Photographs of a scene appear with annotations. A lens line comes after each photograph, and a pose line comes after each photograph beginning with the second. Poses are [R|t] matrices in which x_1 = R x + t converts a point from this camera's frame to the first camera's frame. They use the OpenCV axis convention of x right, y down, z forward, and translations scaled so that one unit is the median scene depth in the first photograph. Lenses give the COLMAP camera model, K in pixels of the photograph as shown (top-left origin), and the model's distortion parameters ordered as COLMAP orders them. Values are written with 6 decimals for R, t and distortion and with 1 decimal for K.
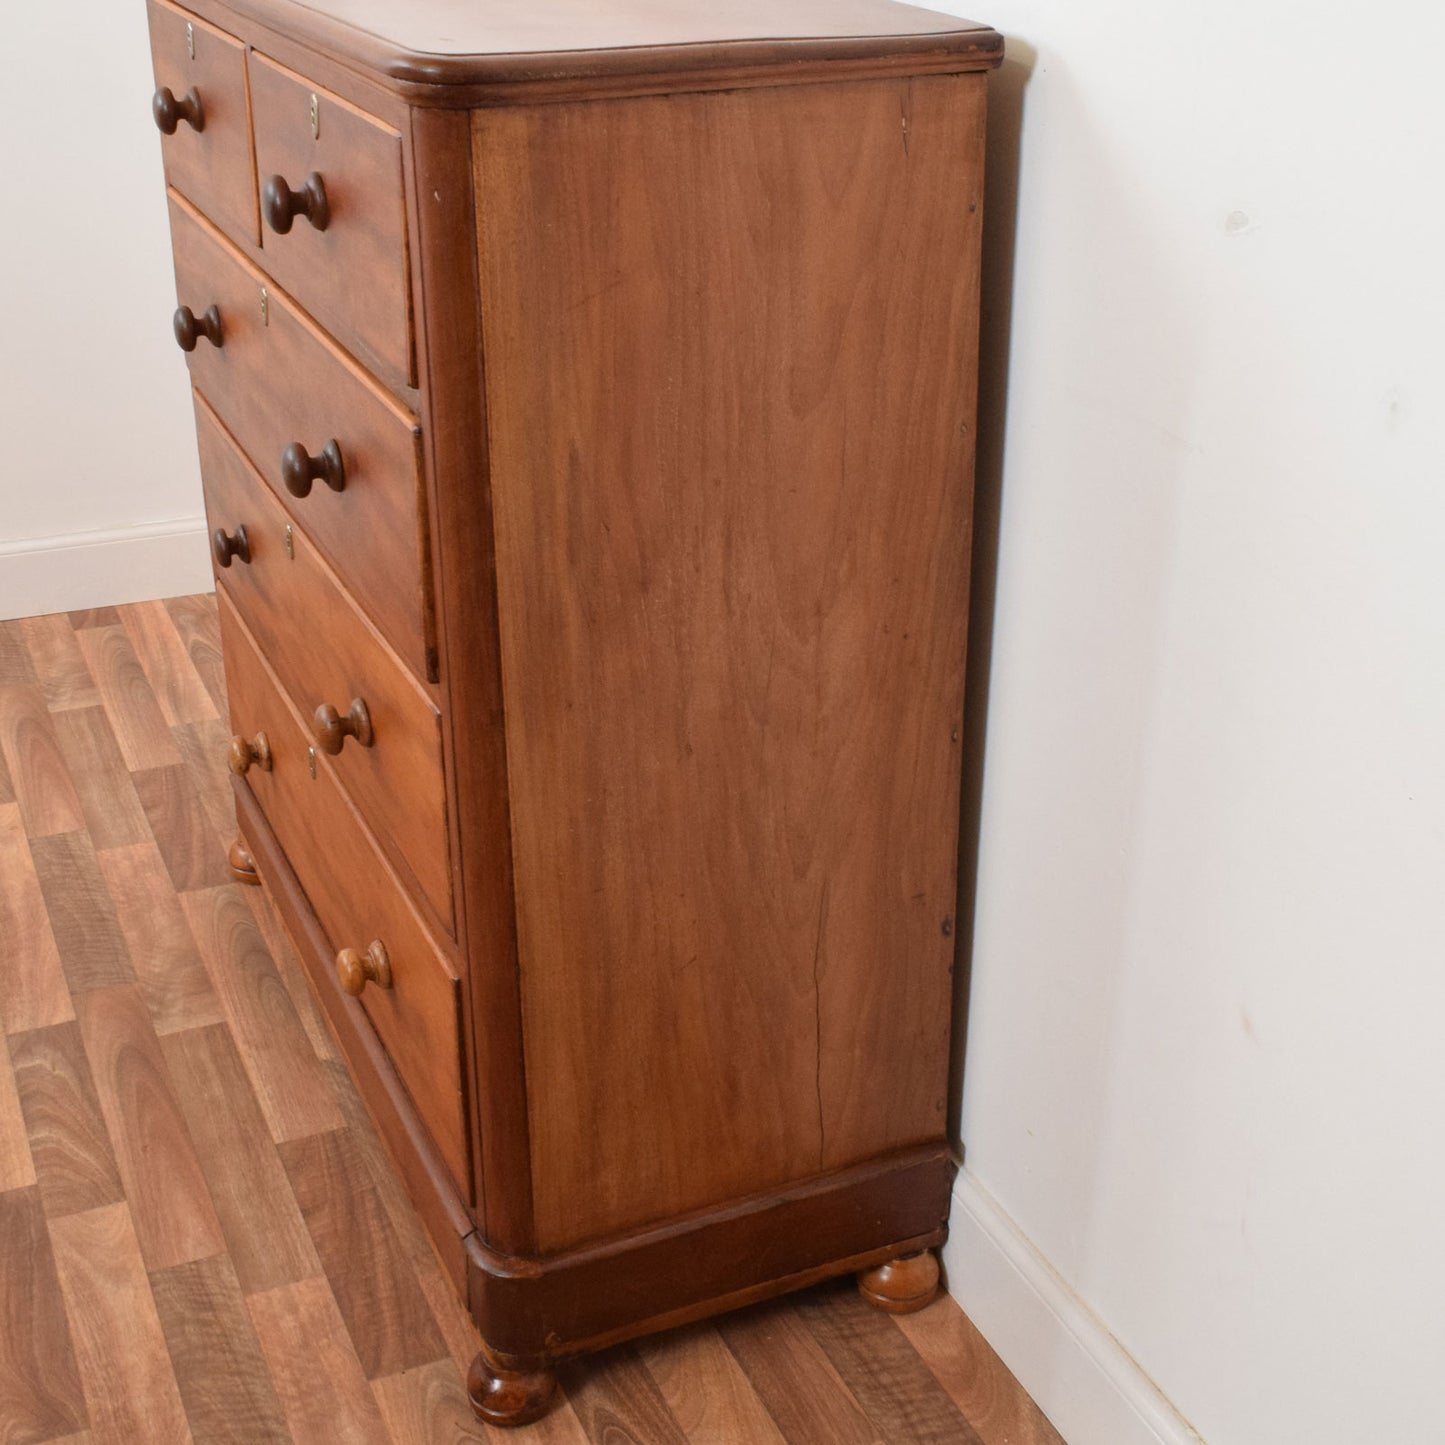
lens RADIAL K [[1996.8, 0, 769.7], [0, 1996.8, 702.2], [0, 0, 1]] dist [0.003893, -0.018773]
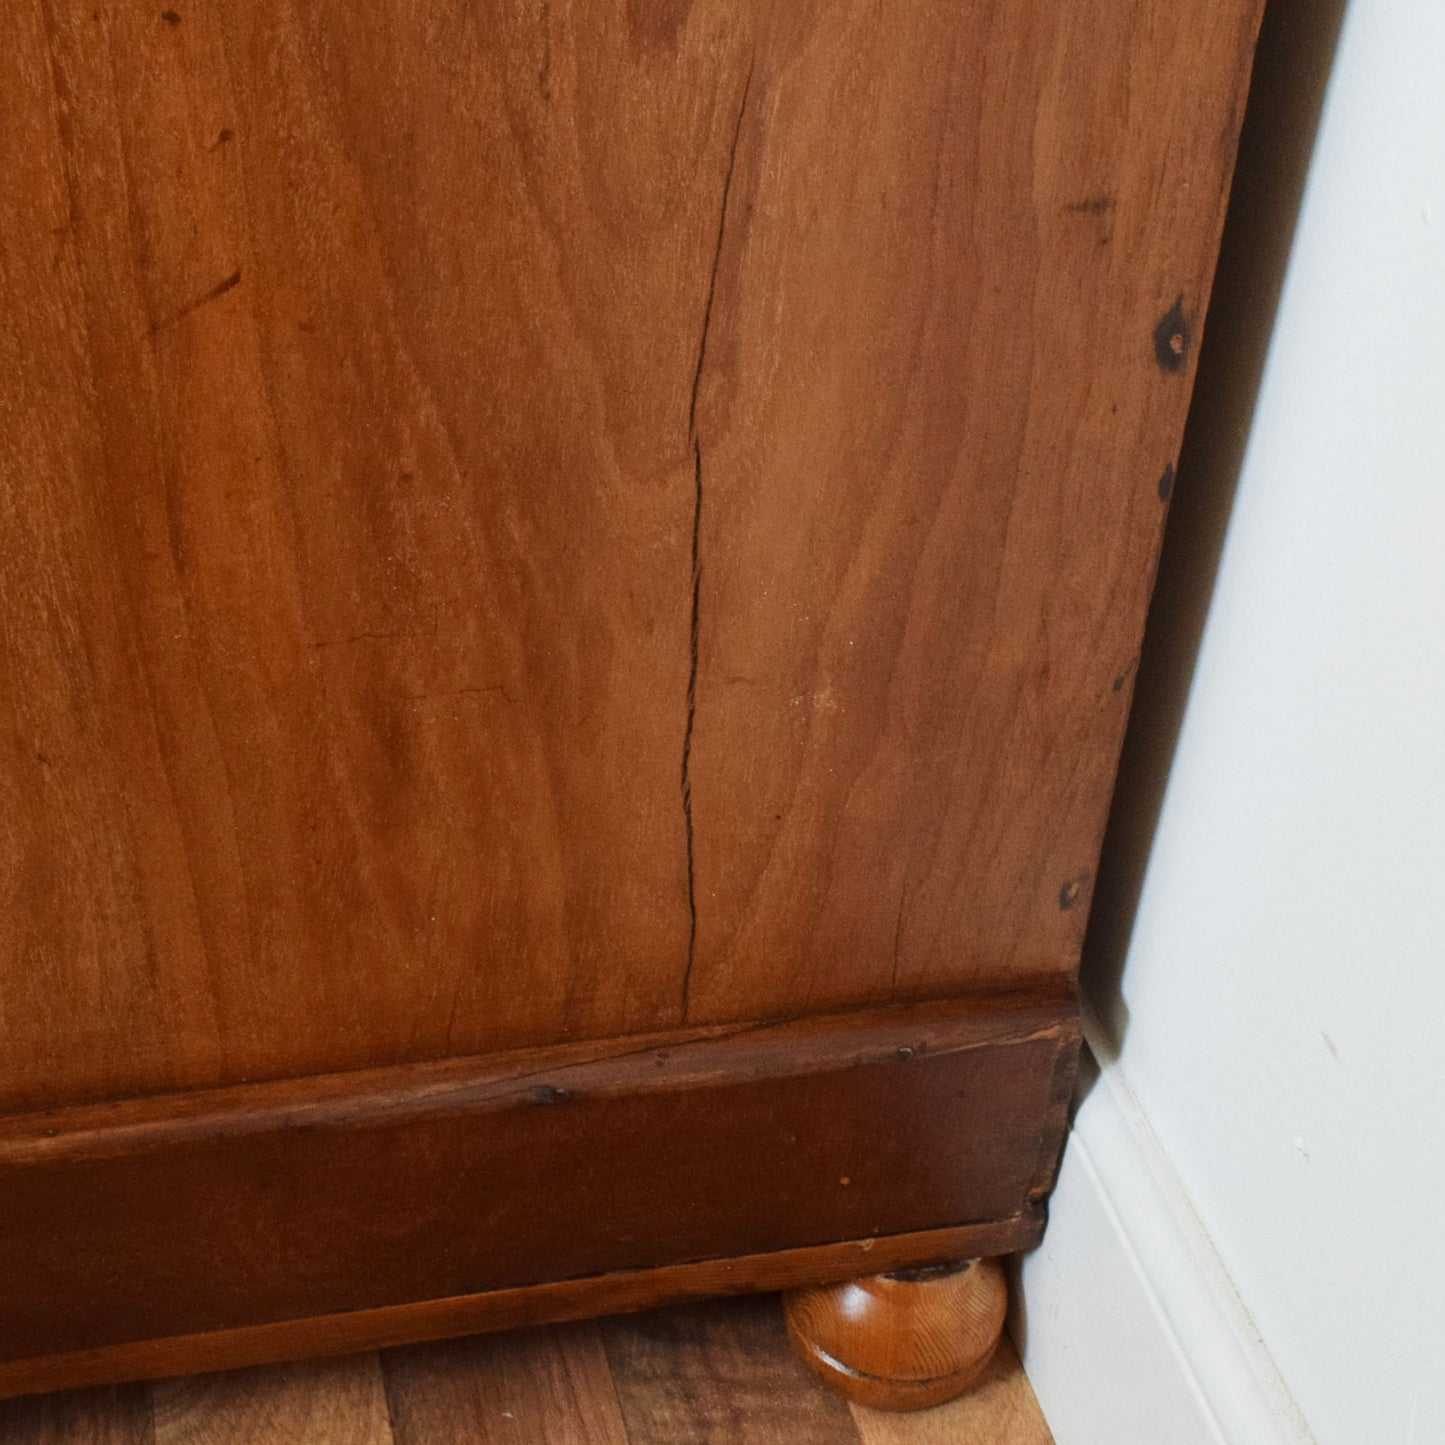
lens RADIAL K [[2340.2, 0, 718.6], [0, 2340.2, 655.8], [0, 0, 1]] dist [-0.000542, -0.131633]
pose [[0.979197, 0.159467, -0.125477, 0.073416], [-0.135655, 0.974334, 0.179643, 0.104958], [0.150904, -0.158884, 0.975697, 0.641613]]
